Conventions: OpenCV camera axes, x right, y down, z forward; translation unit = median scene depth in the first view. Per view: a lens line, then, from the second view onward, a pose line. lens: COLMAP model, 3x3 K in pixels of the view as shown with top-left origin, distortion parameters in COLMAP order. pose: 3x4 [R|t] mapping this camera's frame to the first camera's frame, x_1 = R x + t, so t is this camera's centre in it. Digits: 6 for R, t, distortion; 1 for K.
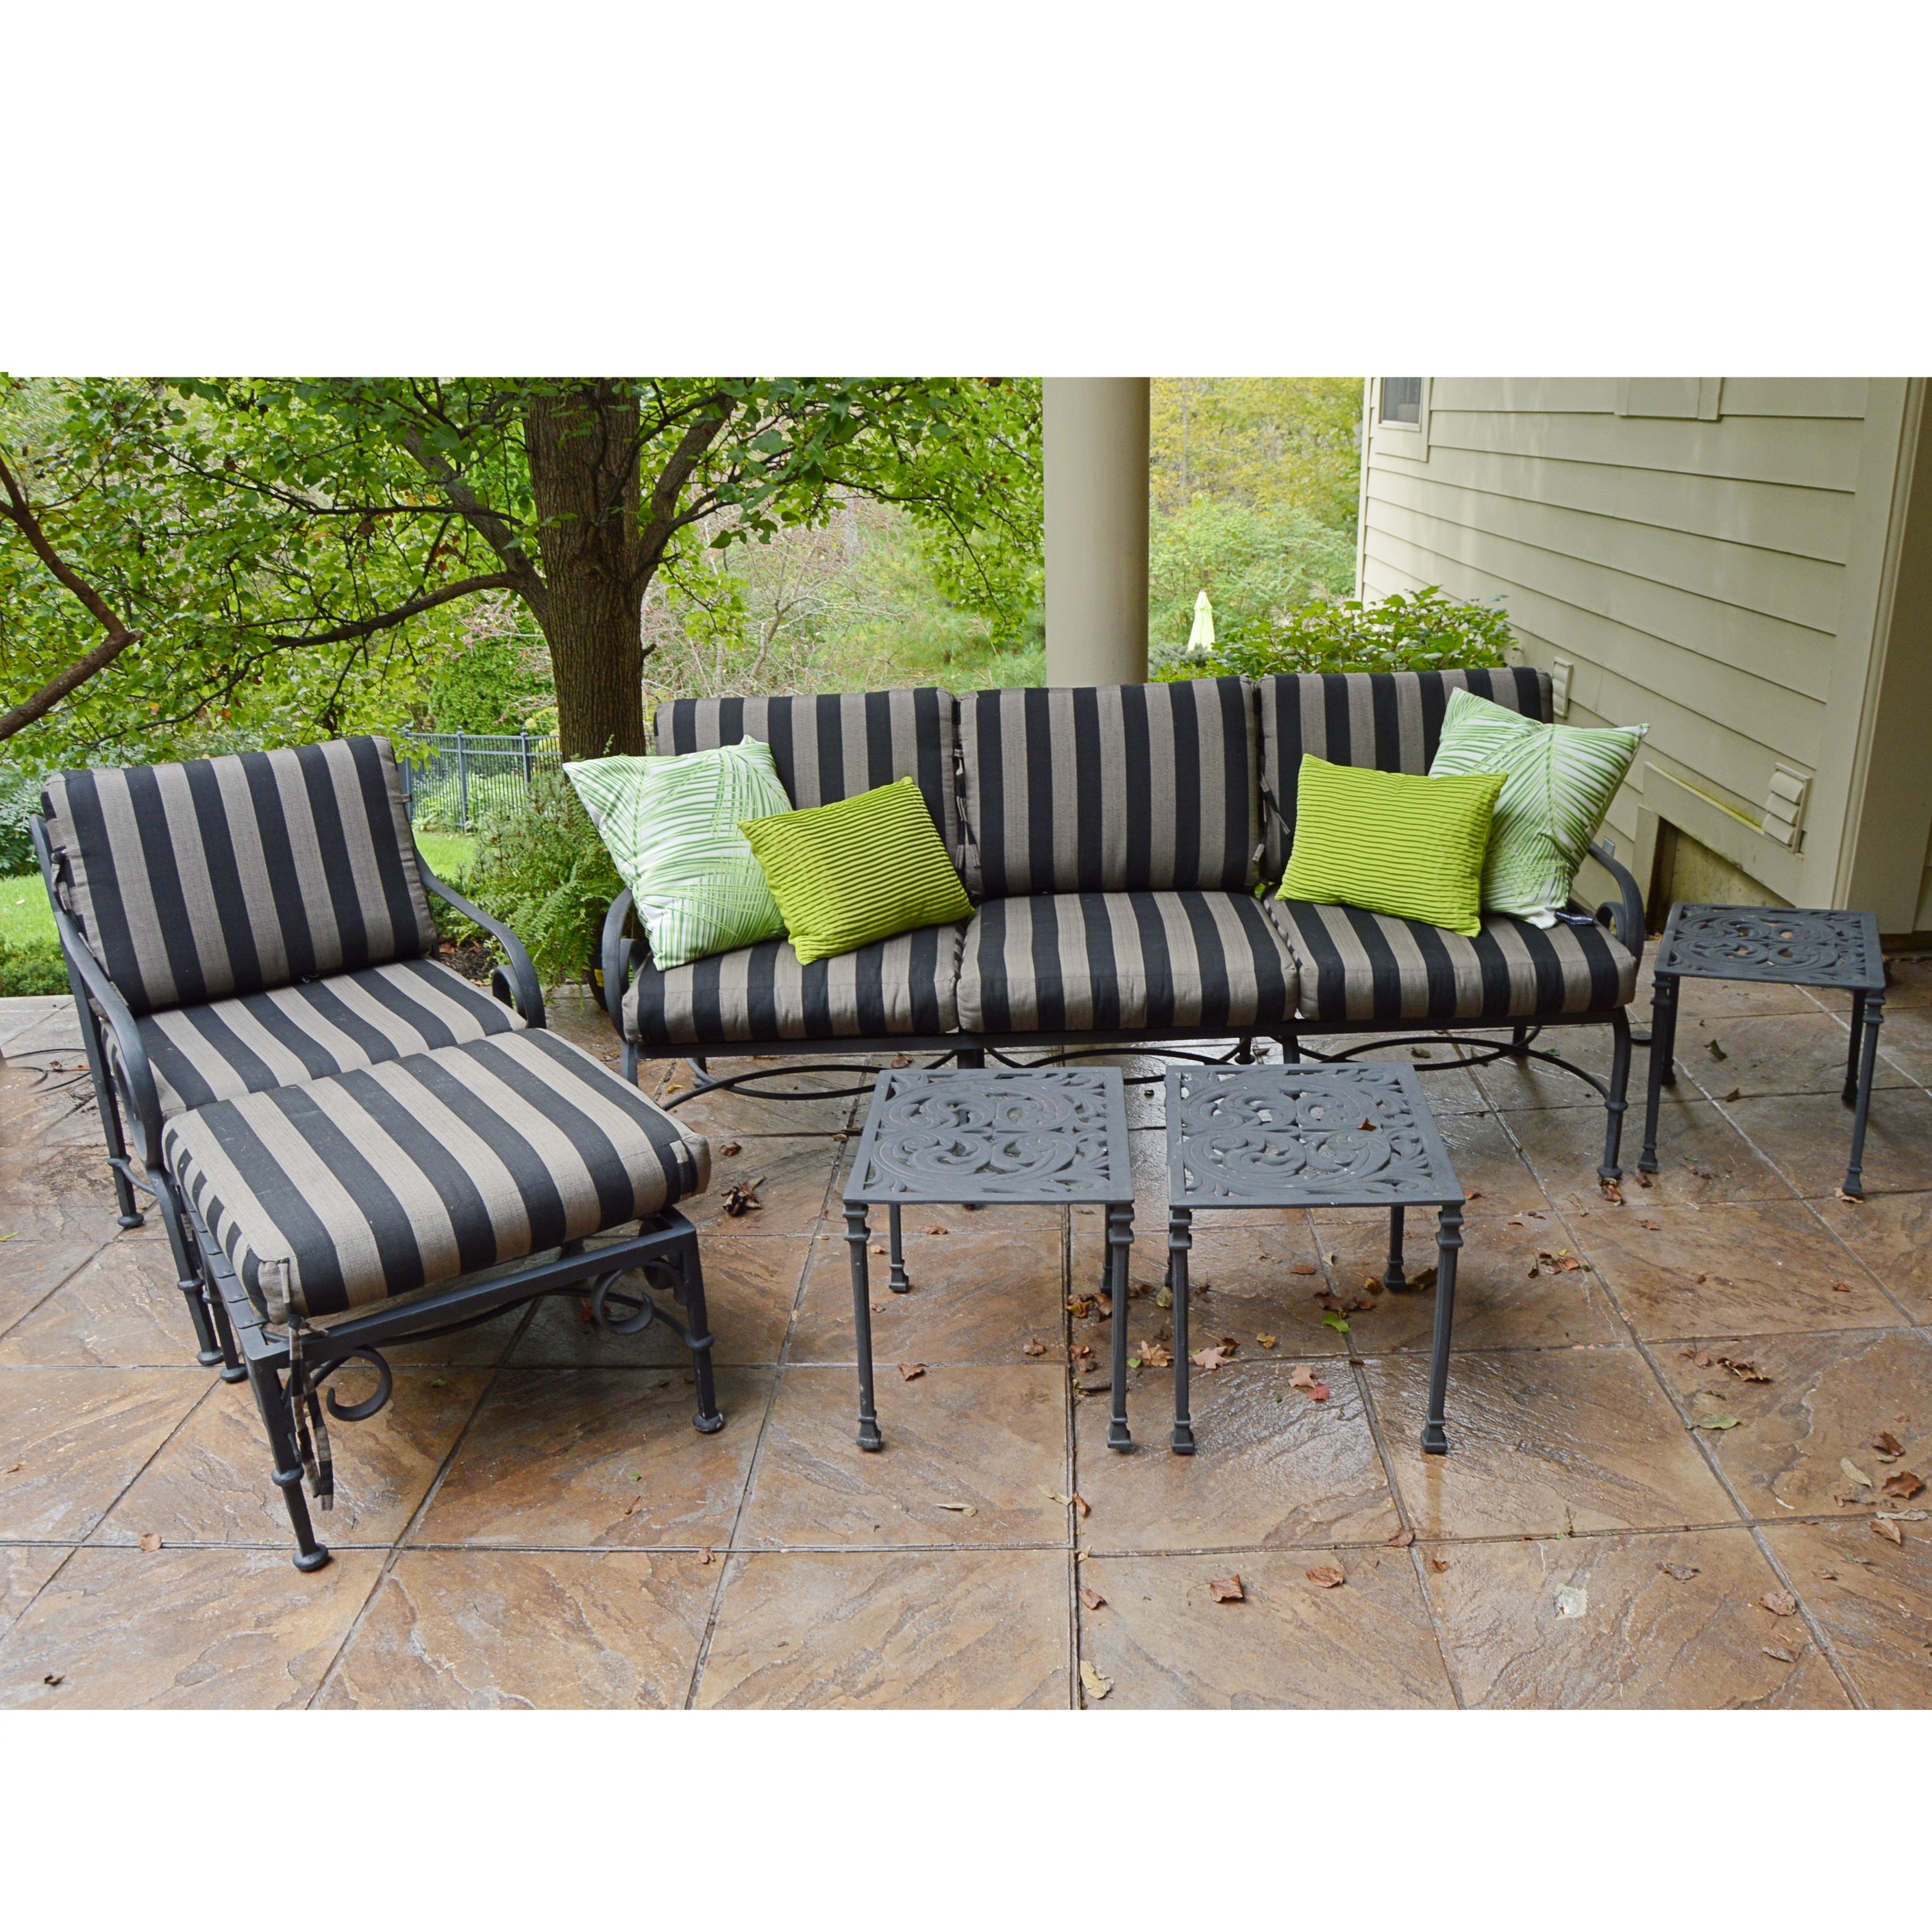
lens RADIAL K [[1640.5, 0, 1030.1], [0, 1640.5, 1049.7], [0, 0, 1]] dist [-0.089019, 0.019031]
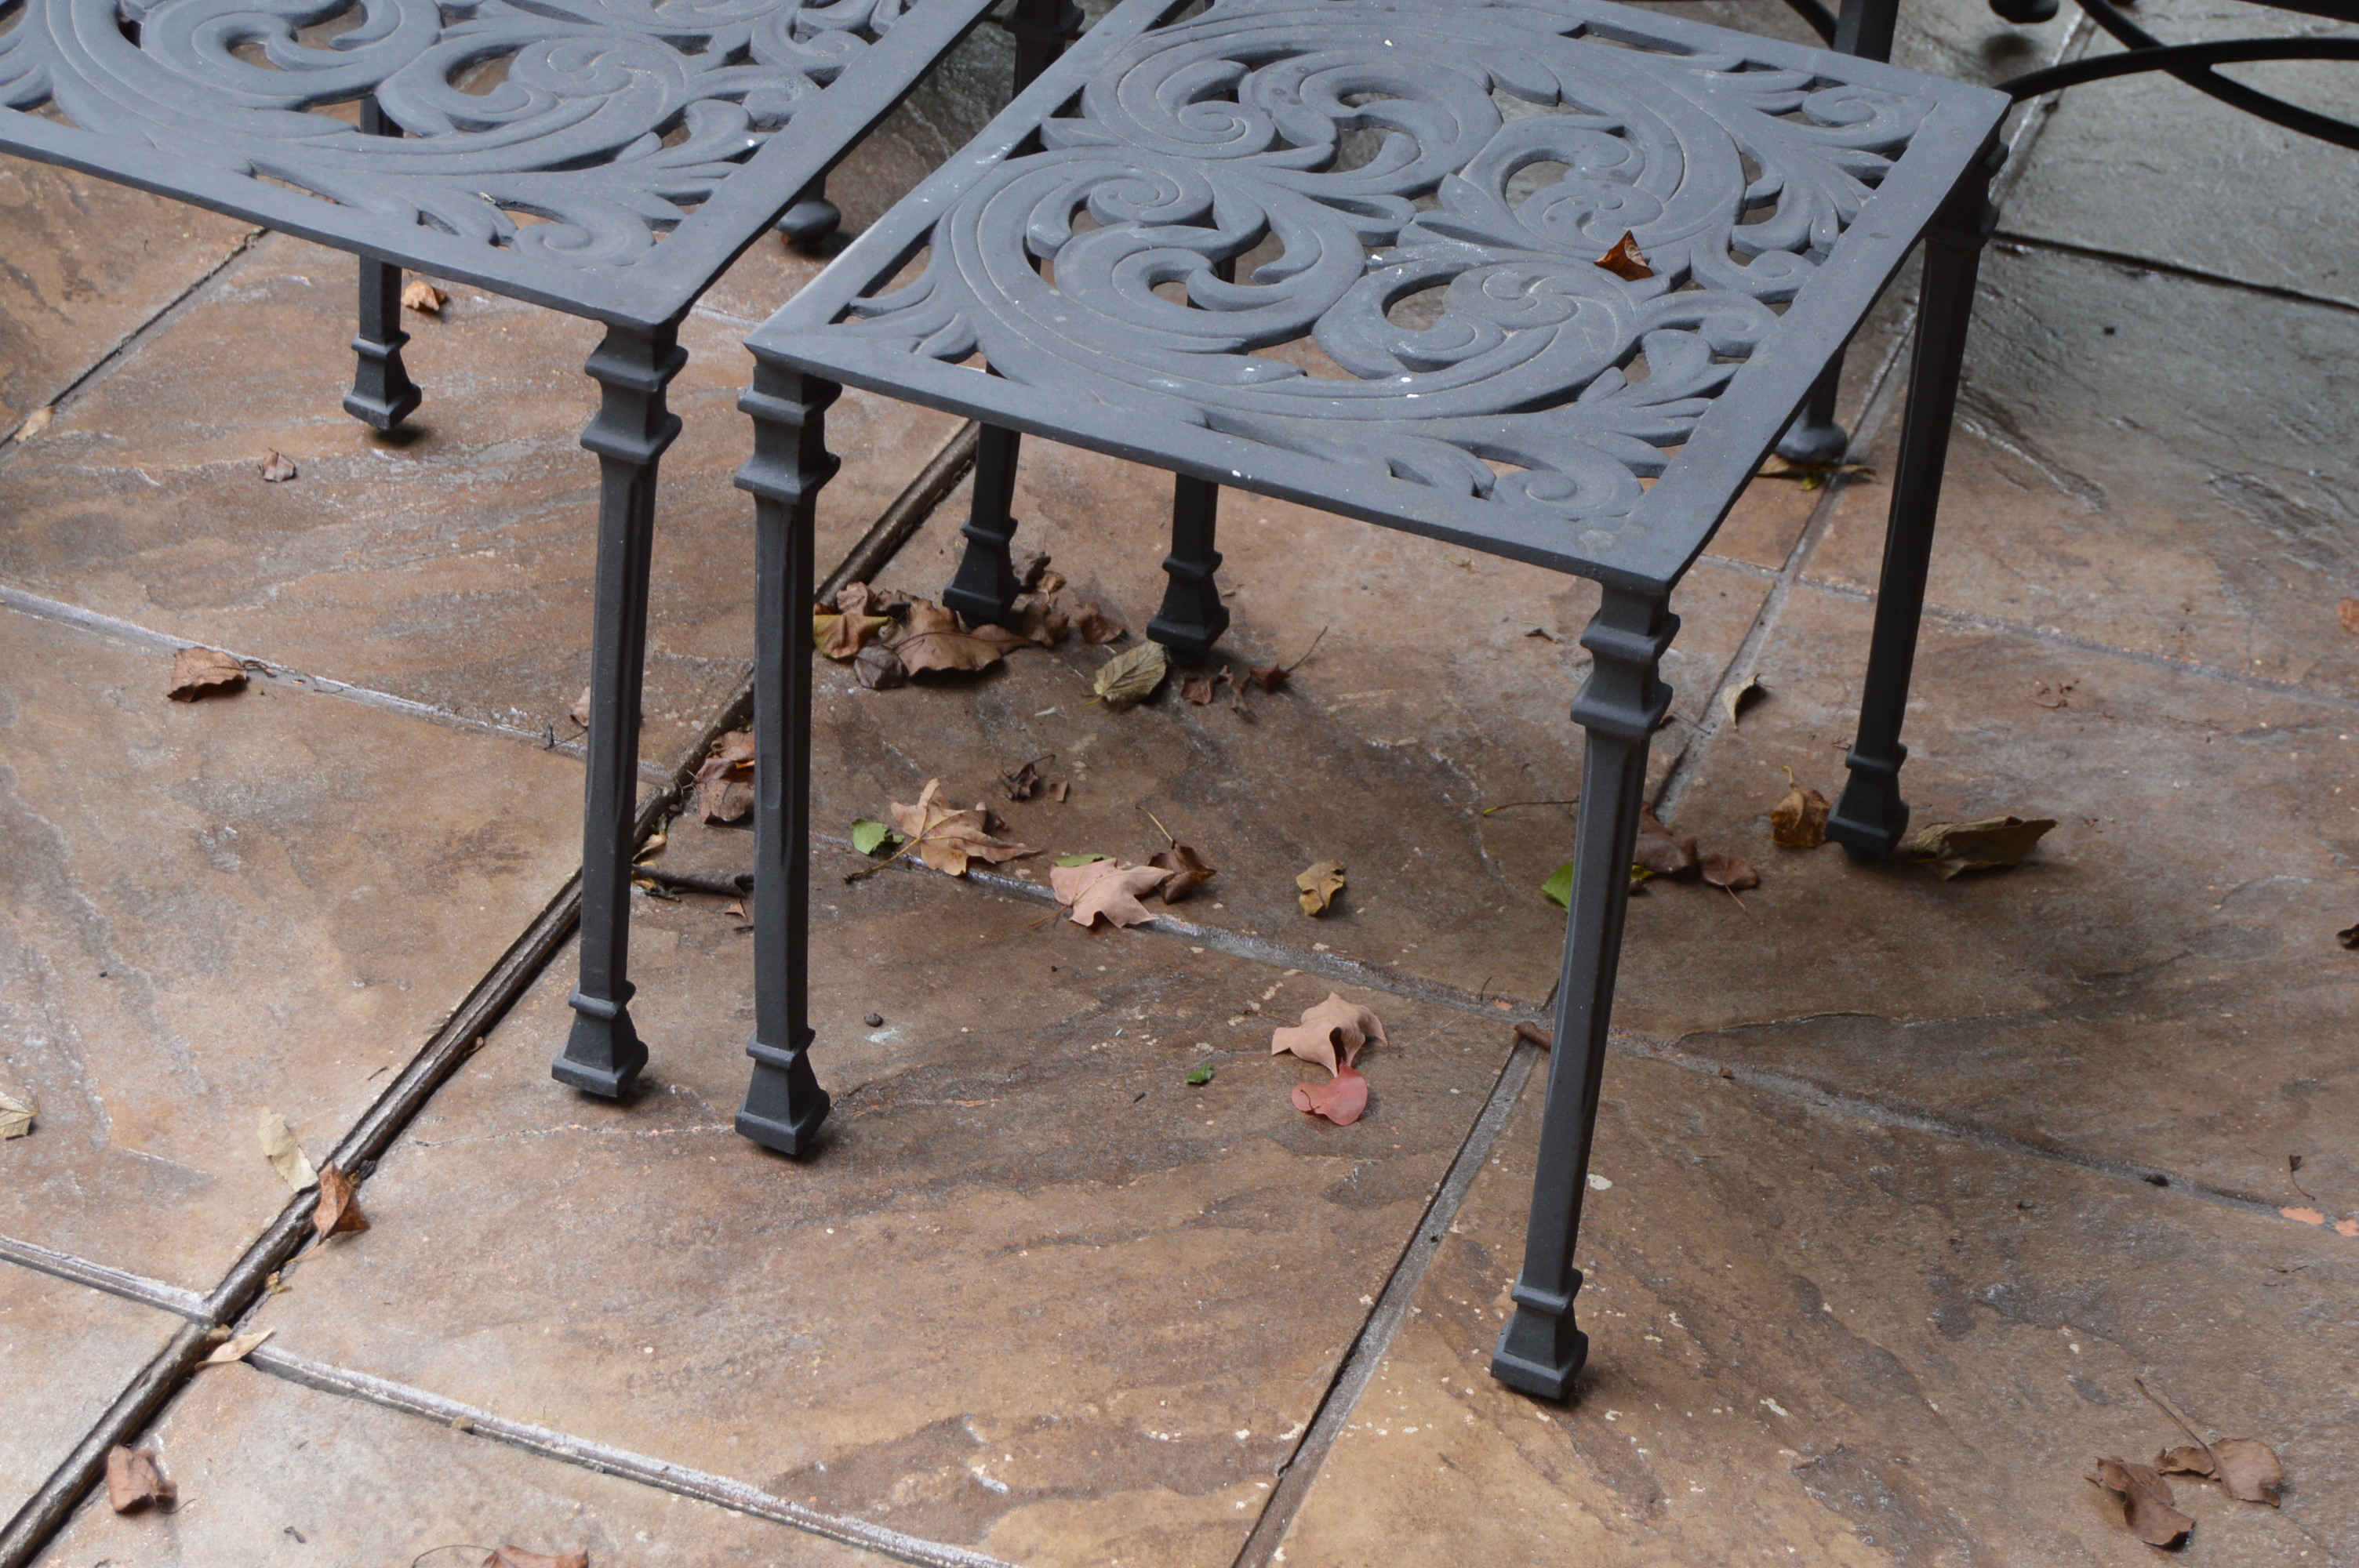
lens RADIAL K [[4953.1, 0, 1179.5], [0, 4953.1, 784.0], [0, 0, 1]] dist [0.011107, -0.100724]
pose [[0.936053, 0.265609, -0.230775, 0.285214], [-0.213829, 0.950275, 0.226395, -0.036697], [0.279432, -0.162571, 0.946302, 0.113772]]
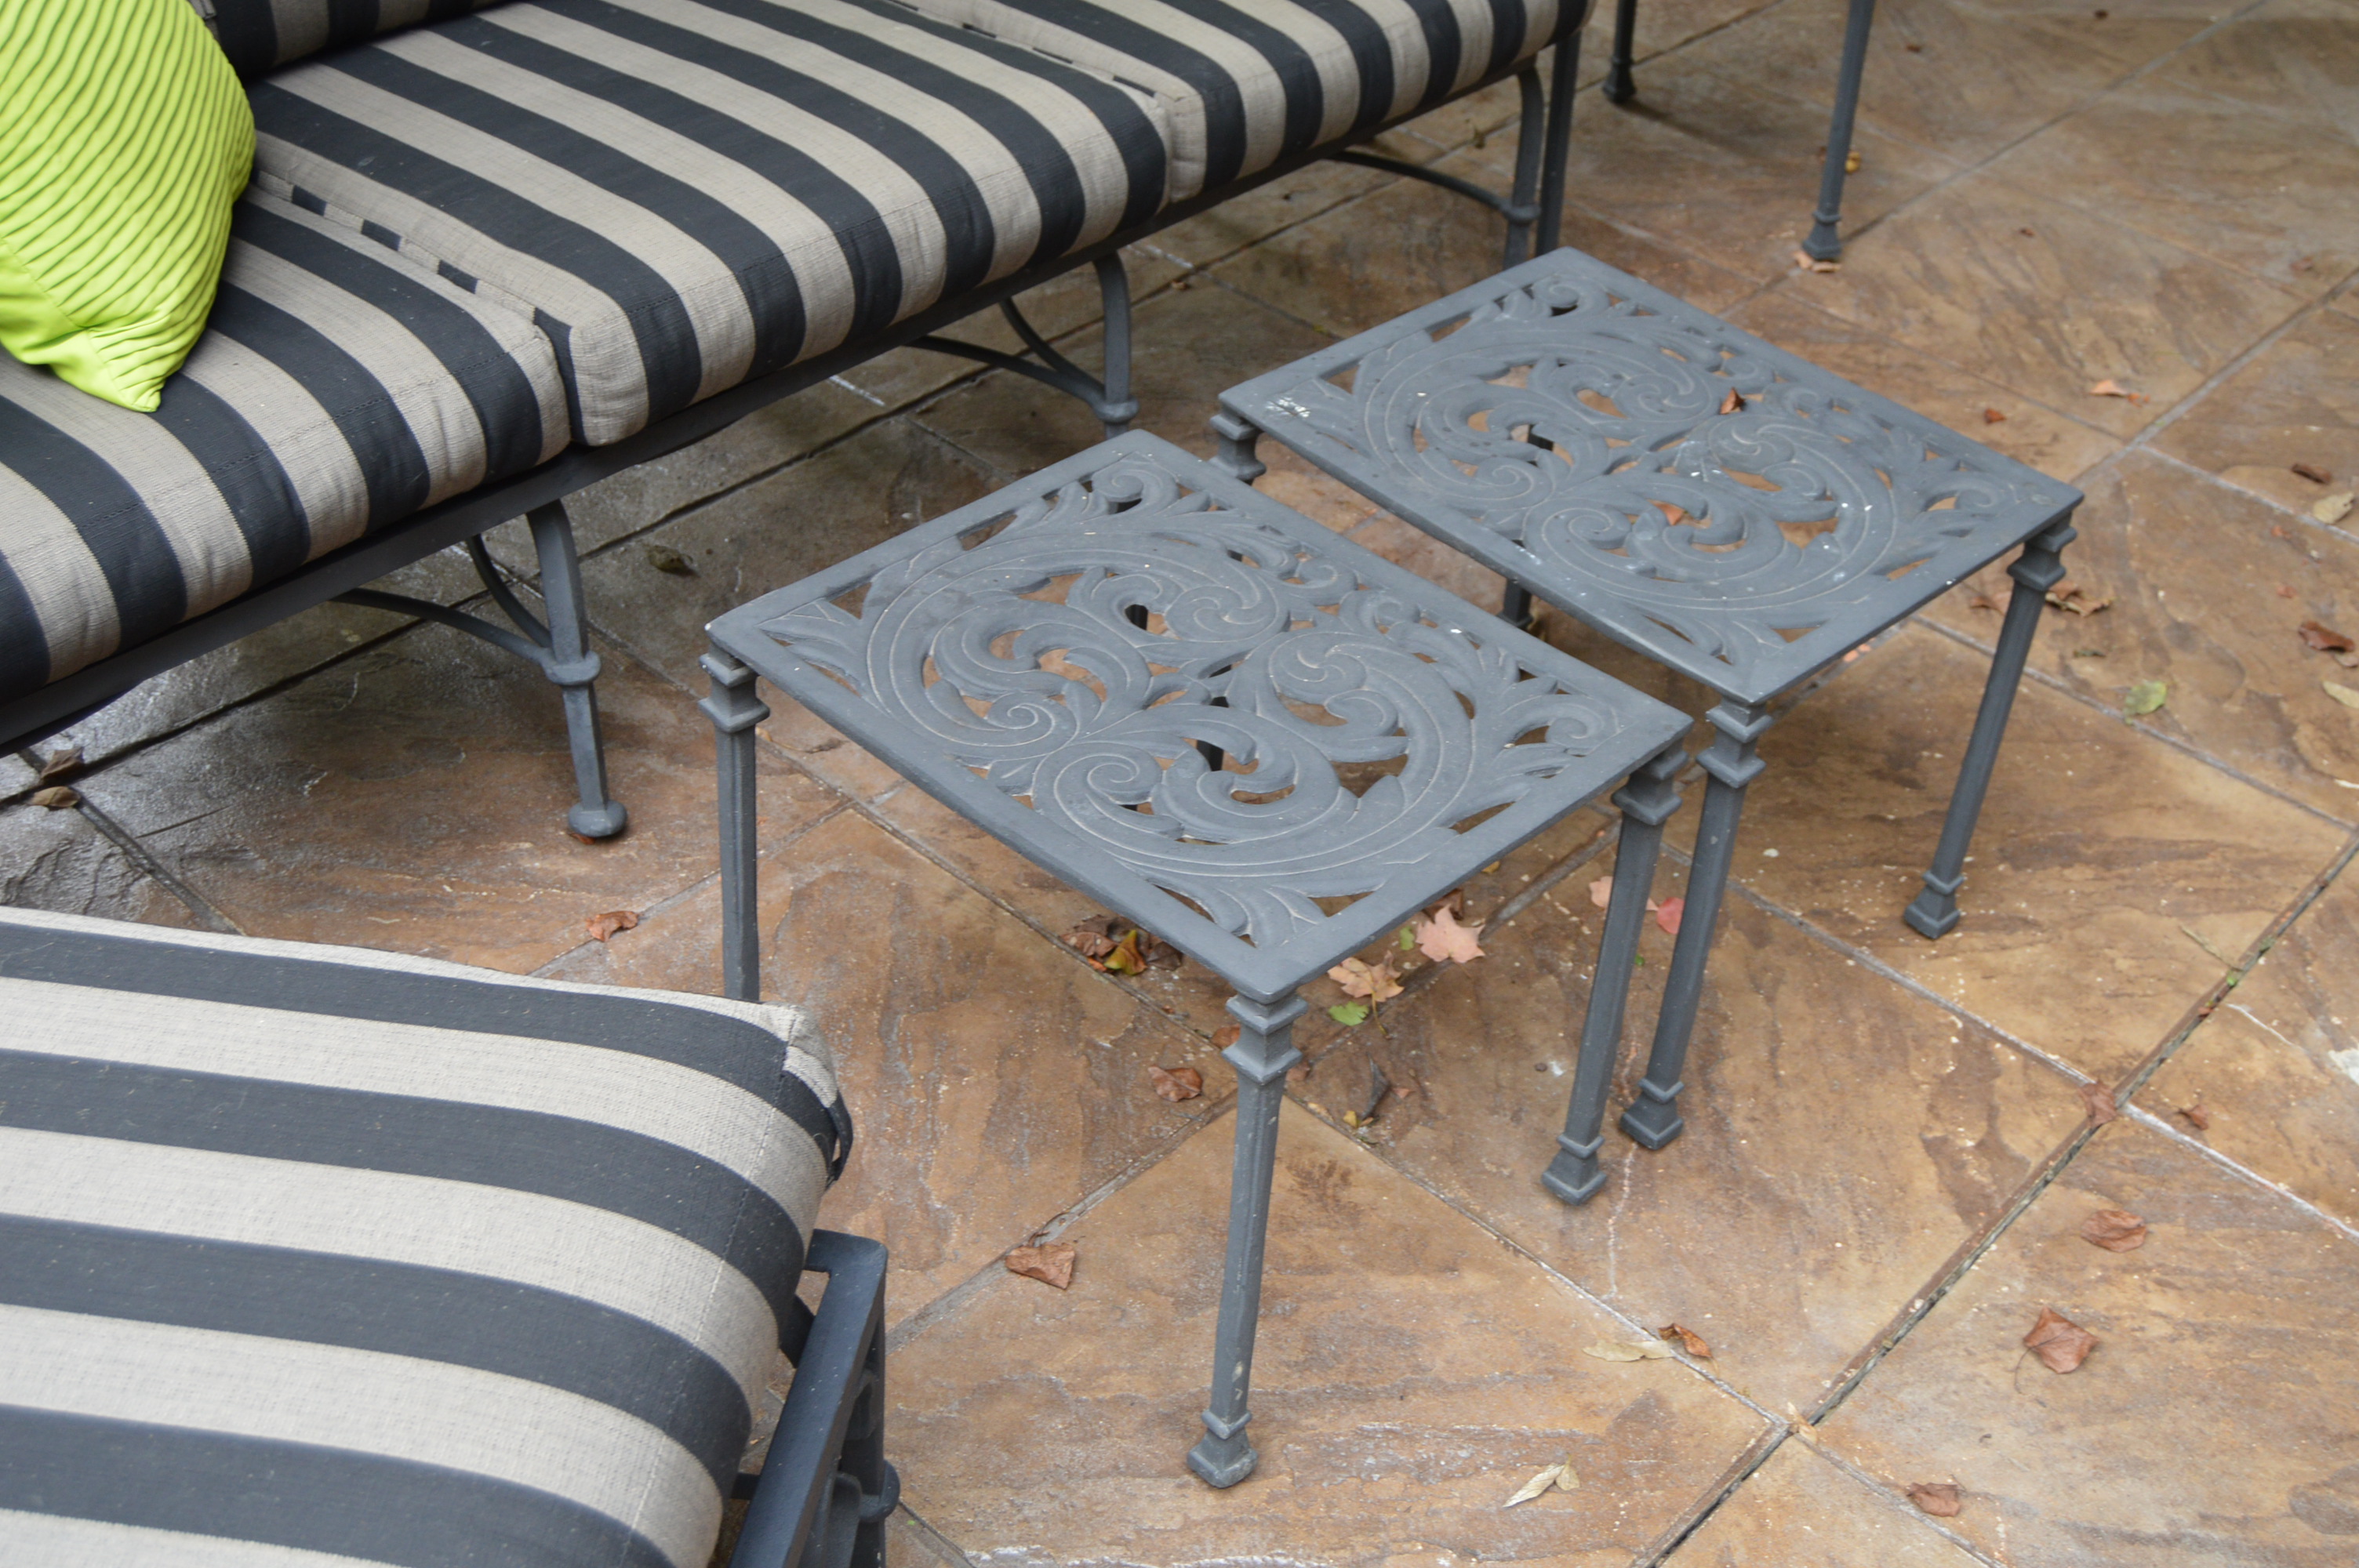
lens RADIAL K [[2708.8, 0, 1179.5], [0, 2708.8, 784.0], [0, 0, 1]] dist [-0.066320, 0.014742]
pose [[0.673876, -0.387940, 0.628804, -0.380506], [0.195758, 0.914395, 0.354345, -0.138609], [-0.712440, -0.115691, 0.692131, 0.425246]]
